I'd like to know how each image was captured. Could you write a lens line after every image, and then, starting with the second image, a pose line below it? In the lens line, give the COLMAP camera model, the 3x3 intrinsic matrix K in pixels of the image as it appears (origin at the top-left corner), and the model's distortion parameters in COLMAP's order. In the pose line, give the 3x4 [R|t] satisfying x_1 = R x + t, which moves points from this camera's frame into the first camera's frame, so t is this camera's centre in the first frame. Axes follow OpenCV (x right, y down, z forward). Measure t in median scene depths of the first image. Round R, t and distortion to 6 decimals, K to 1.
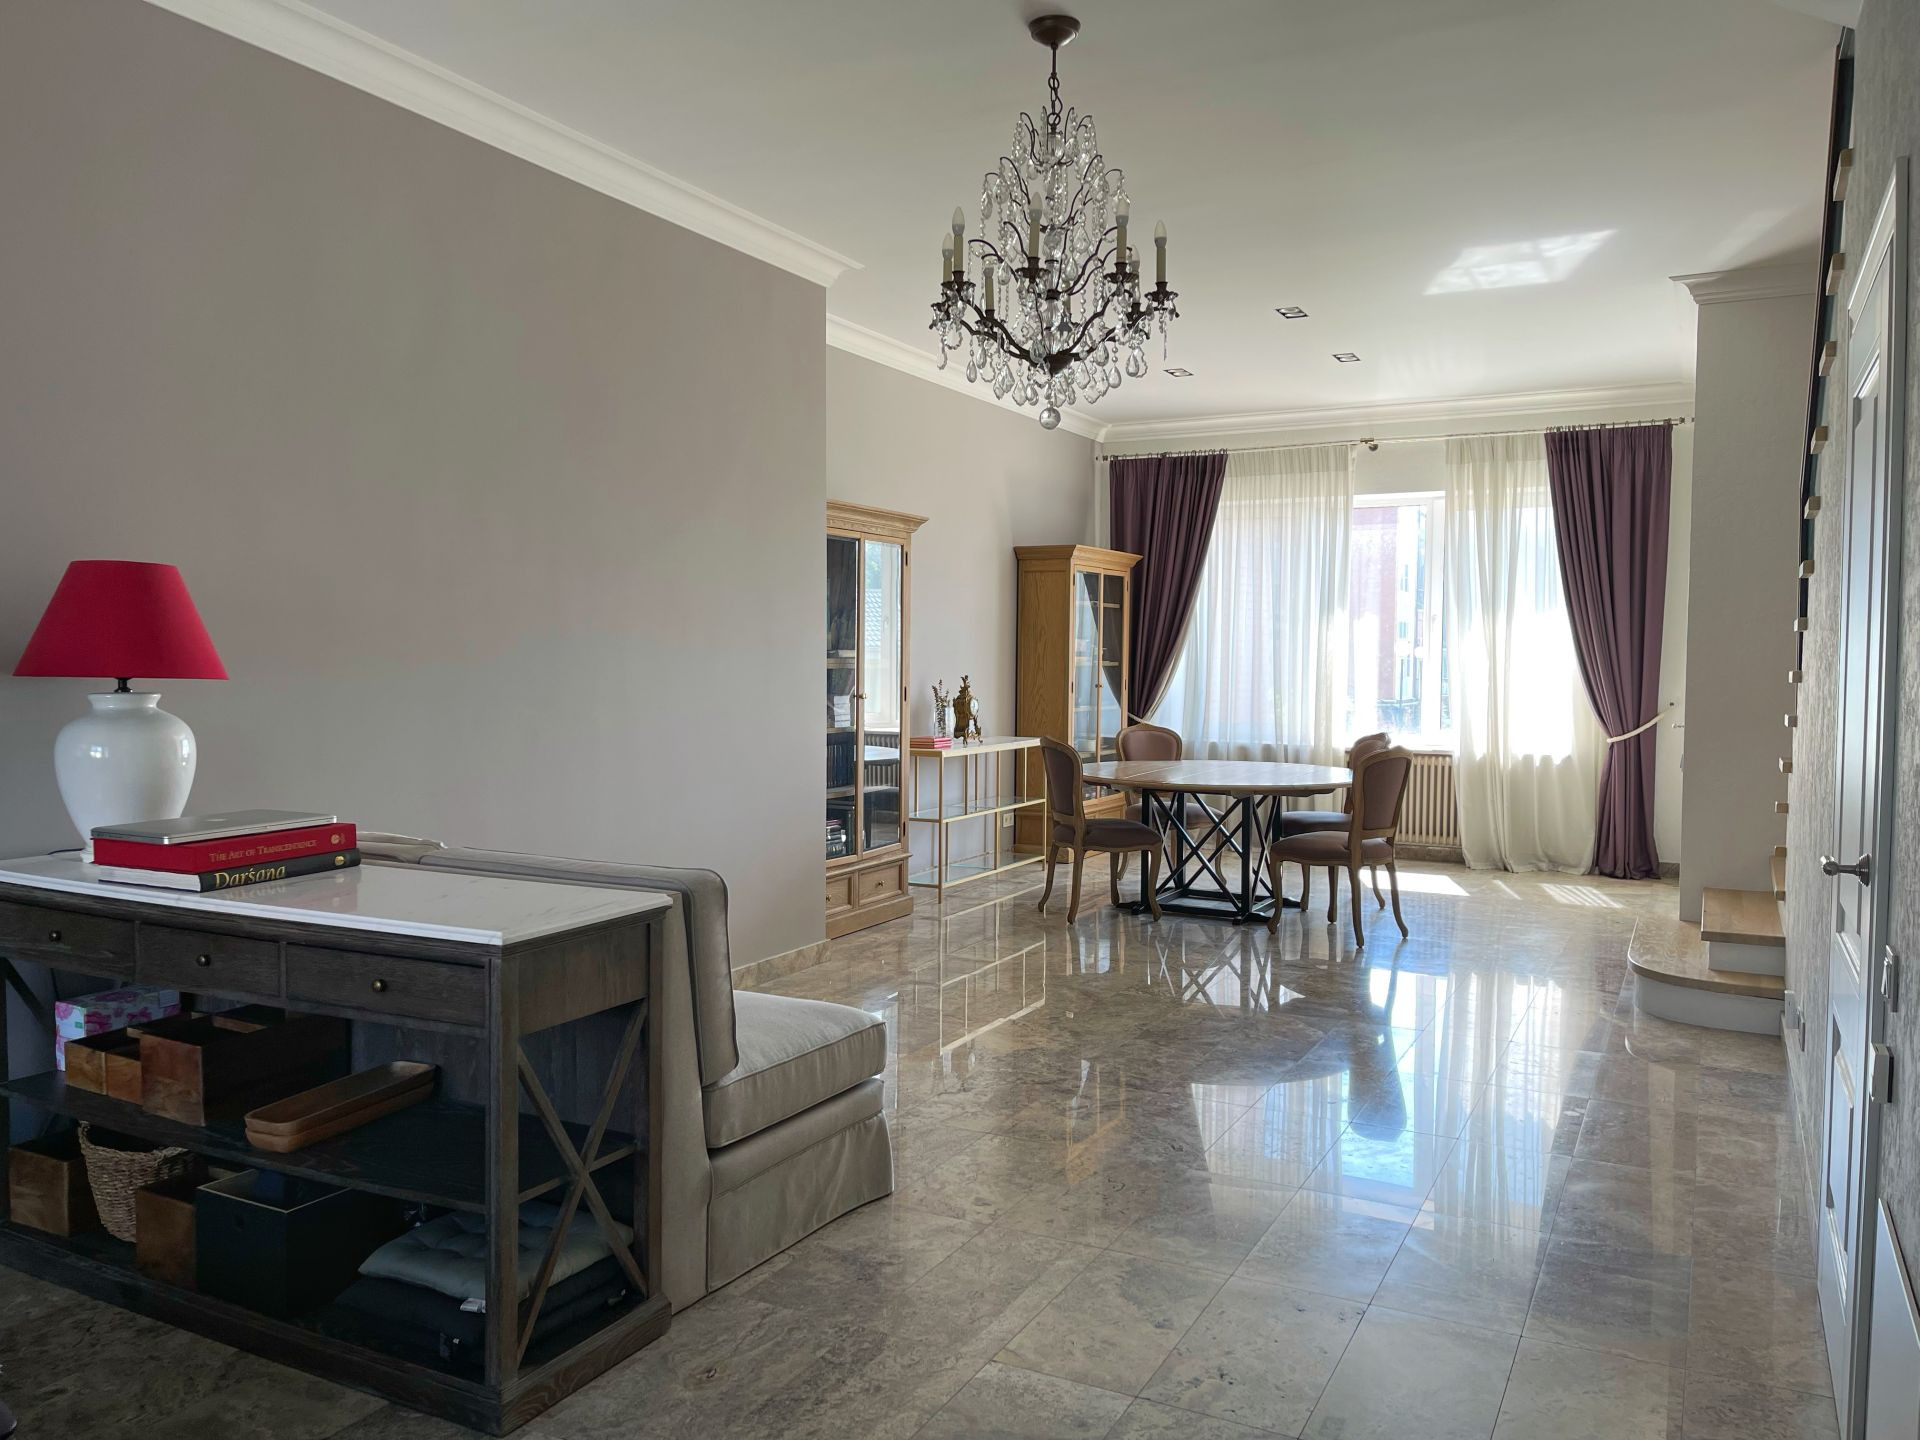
lens RADIAL K [[1444.6, 0, 960.0], [0, 1444.6, 720.0], [0, 0, 1]] dist [0.024760, 0.001996]
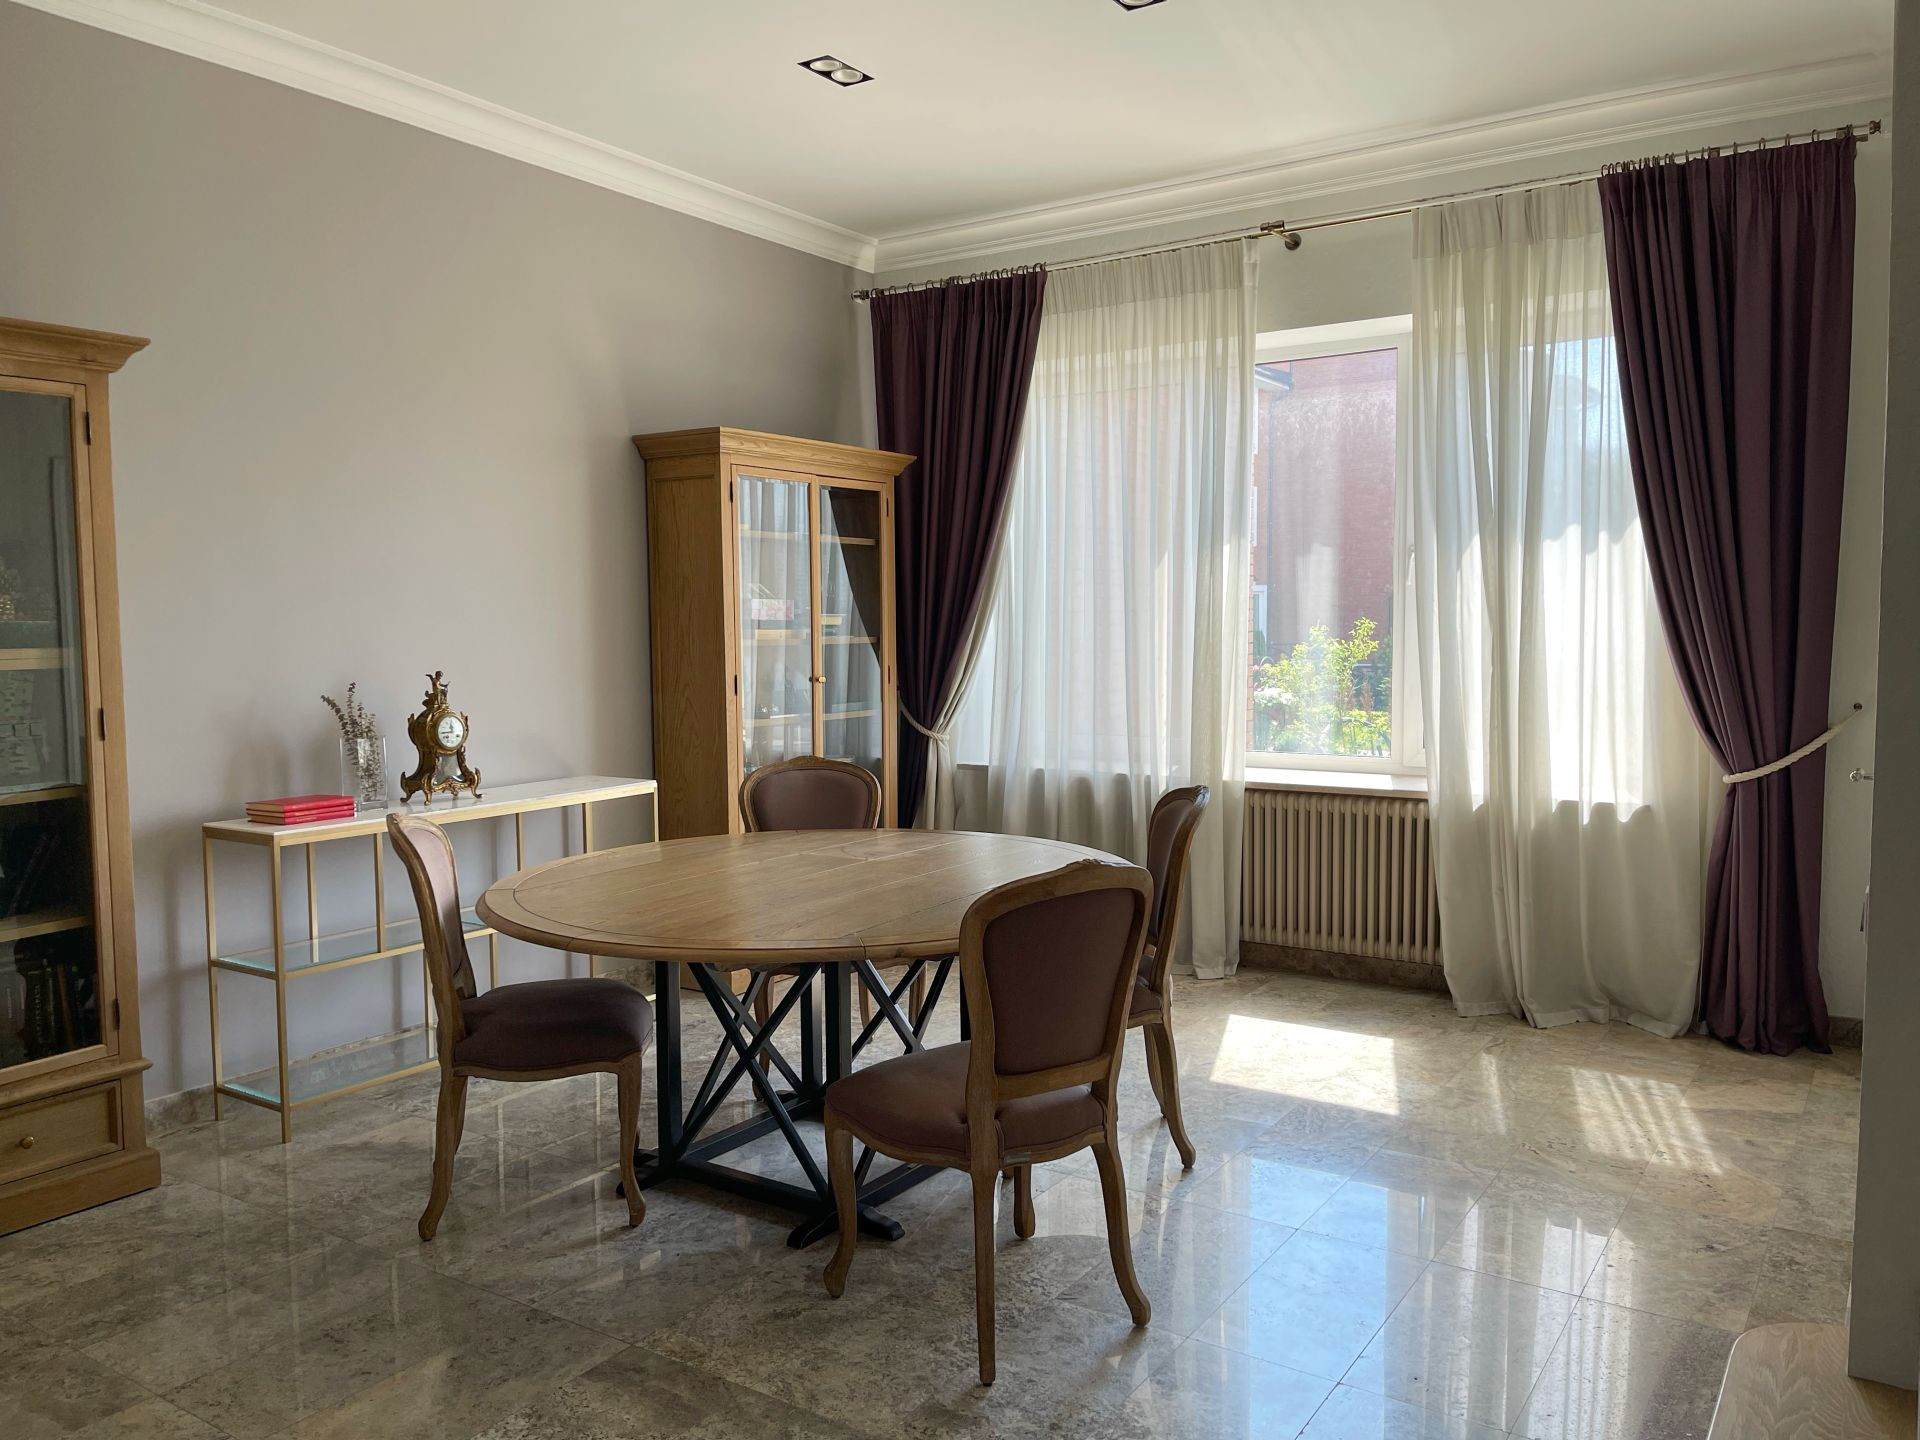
lens RADIAL K [[1444.6, 0, 960.0], [0, 1444.6, 720.0], [0, 0, 1]] dist [0.024760, 0.001996]
pose [[0.994816, -0.009167, -0.101280, 0.224948], [0.011836, 0.999598, 0.025779, -0.022257], [0.101003, -0.026844, 0.994524, 0.452914]]
